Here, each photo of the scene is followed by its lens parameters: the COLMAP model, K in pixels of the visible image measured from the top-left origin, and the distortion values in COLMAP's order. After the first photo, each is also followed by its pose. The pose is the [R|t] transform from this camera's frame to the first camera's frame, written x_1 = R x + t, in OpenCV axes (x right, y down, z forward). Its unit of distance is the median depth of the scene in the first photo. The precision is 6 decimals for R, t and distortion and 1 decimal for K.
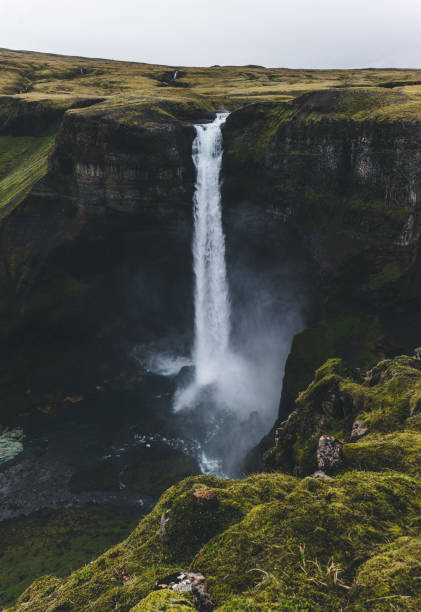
lens RADIAL K [[521.9, 0, 201.4], [0, 521.9, 306.2], [0, 0, 1]] dist [0.139973, -0.001728]
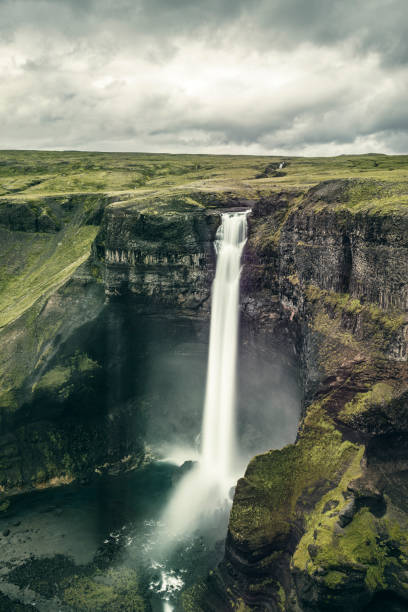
lens RADIAL K [[476.1, 0, 184.5], [0, 476.1, 306.4], [0, 0, 1]] dist [-0.002000, -0.005992]
pose [[0.950305, 0.049439, -0.307369, 0.220144], [-0.086511, 0.990361, -0.108175, -0.068740], [0.299058, 0.129390, 0.945422, 0.163423]]
